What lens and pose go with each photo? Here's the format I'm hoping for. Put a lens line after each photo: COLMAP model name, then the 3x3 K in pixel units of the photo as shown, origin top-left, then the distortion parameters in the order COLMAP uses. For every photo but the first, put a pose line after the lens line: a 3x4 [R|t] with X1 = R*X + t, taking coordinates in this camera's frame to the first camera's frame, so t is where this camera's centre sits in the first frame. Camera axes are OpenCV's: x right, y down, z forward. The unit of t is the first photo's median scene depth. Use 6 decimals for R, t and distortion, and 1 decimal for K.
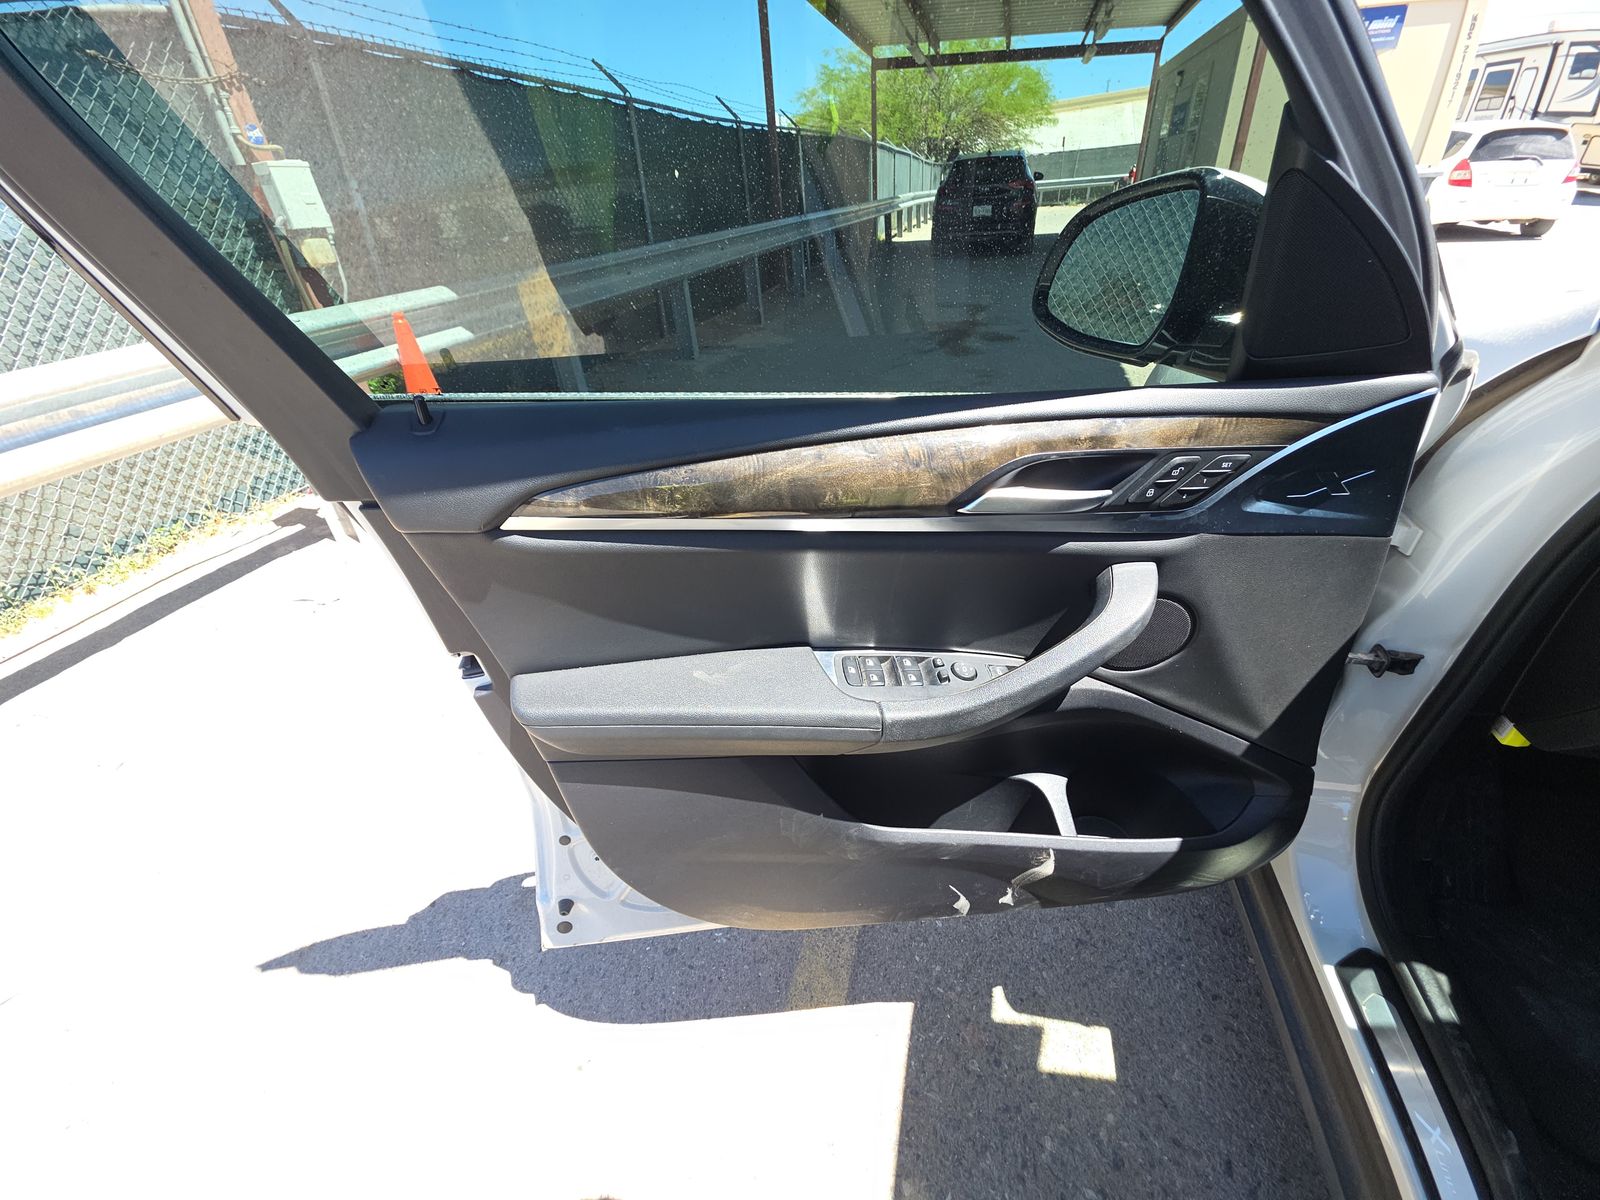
lens RADIAL K [[637.0, 0, 796.7], [0, 637.0, 598.5], [0, 0, 1]] dist [0.007847, -0.006320]
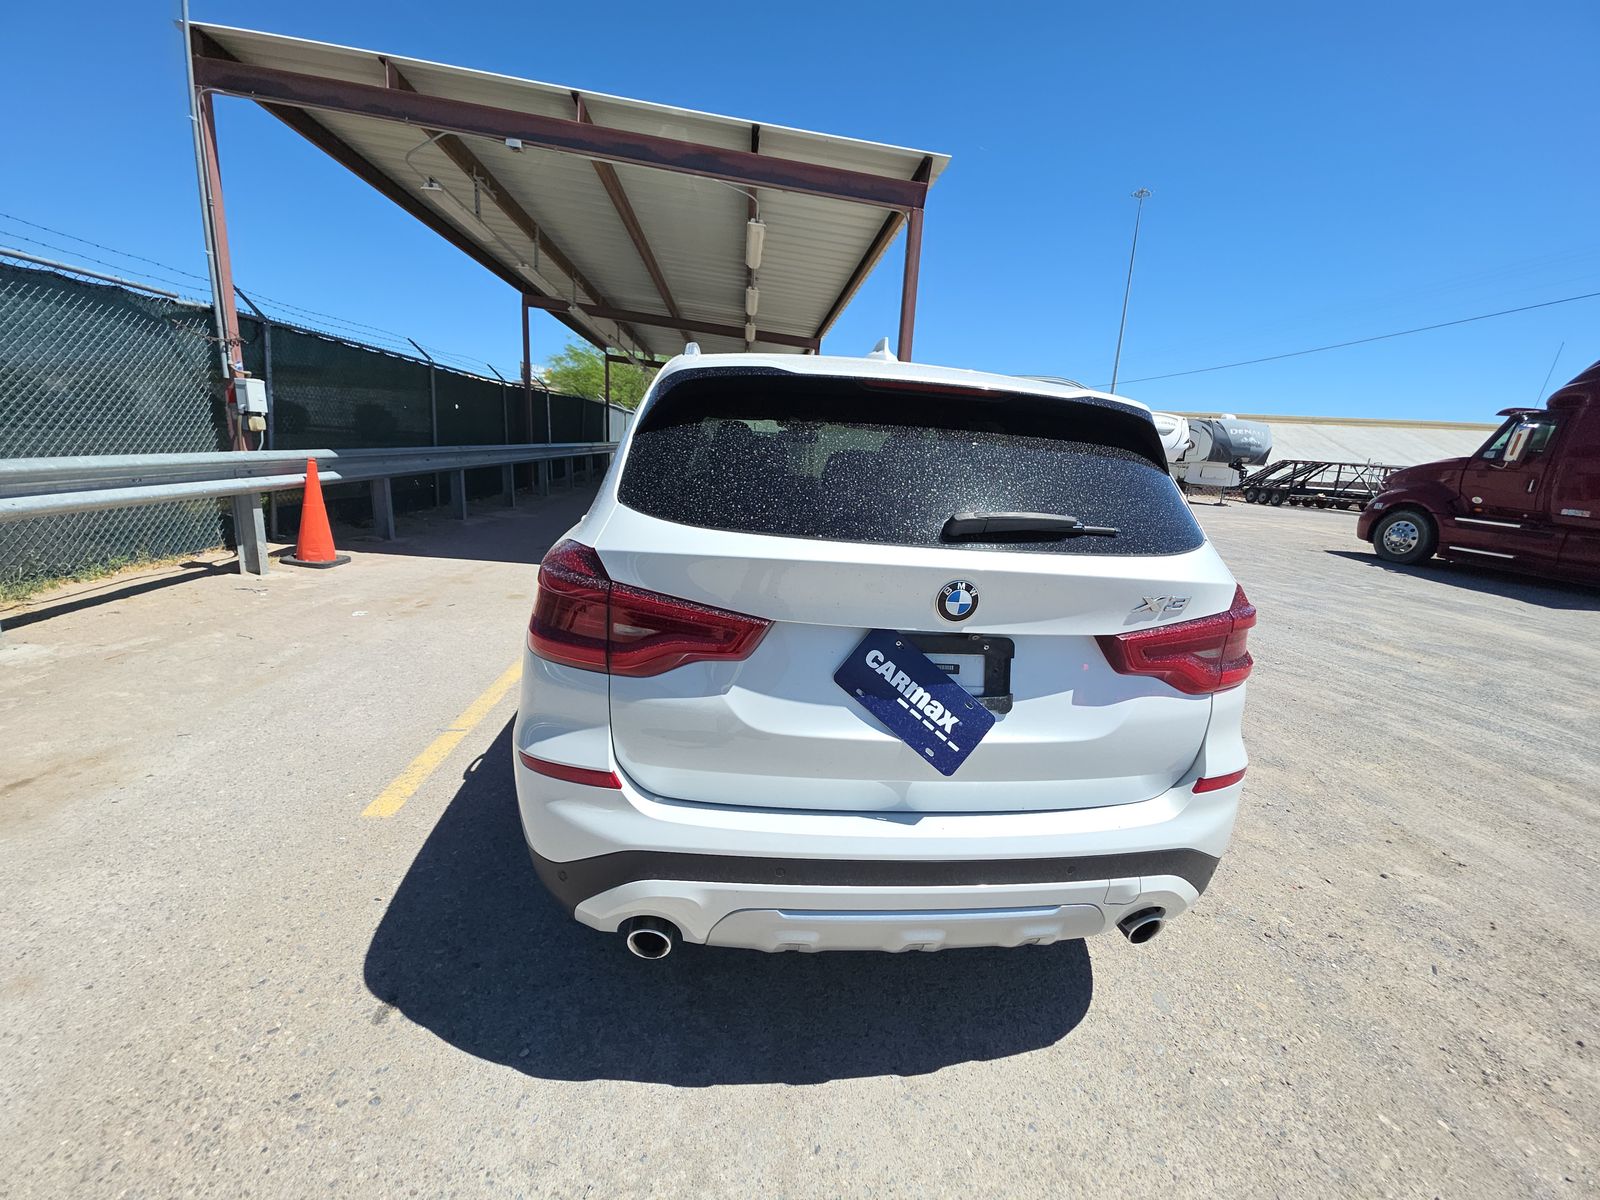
lens RADIAL K [[637.0, 0, 799.2], [0, 637.0, 589.8], [0, 0, 1]] dist [0.007847, -0.006320]
pose [[0.922295, 0.049571, 0.383295, -0.002359], [0.081468, 0.944522, -0.318185, 0.185695], [-0.377803, 0.324686, 0.867089, -0.306585]]
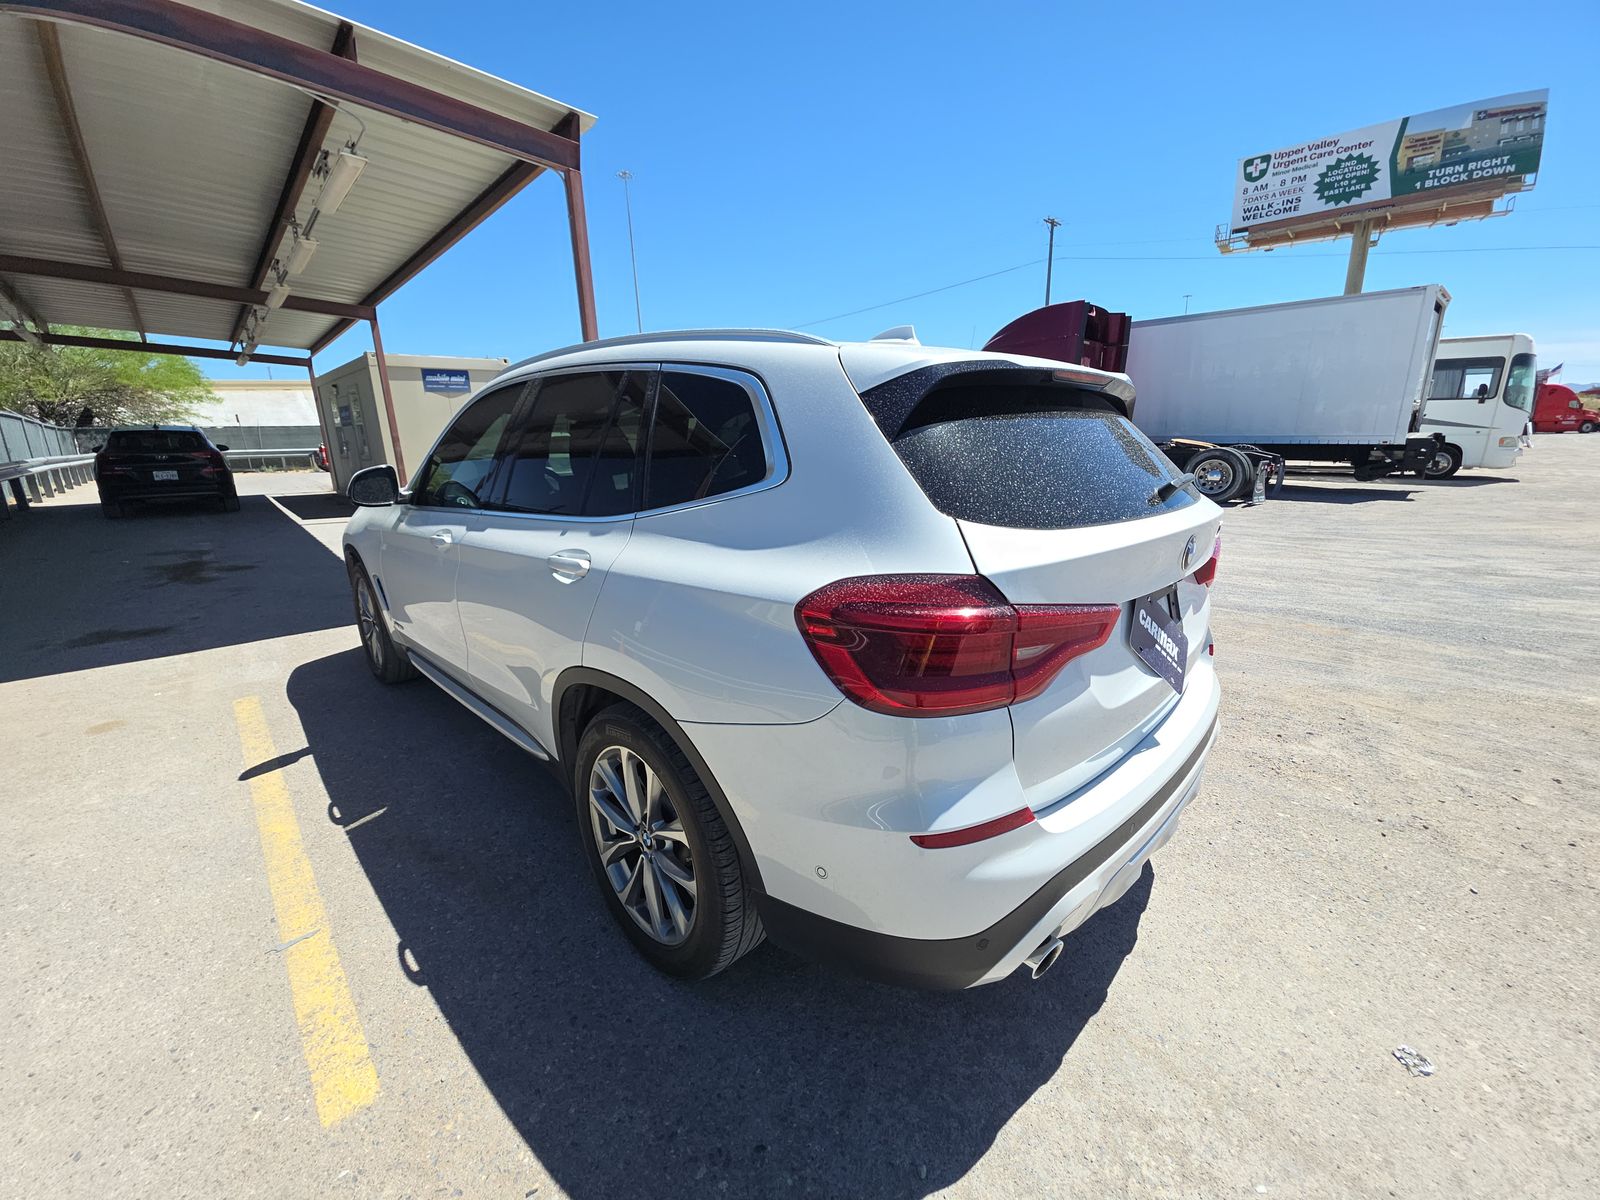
lens RADIAL K [[637.0, 0, 801.8], [0, 637.0, 590.3], [0, 0, 1]] dist [0.007847, -0.006320]
pose [[0.505547, -0.146166, 0.850328, -0.100707], [0.444831, 0.888620, -0.111718, 0.136240], [-0.739289, 0.434731, 0.514258, -0.218523]]
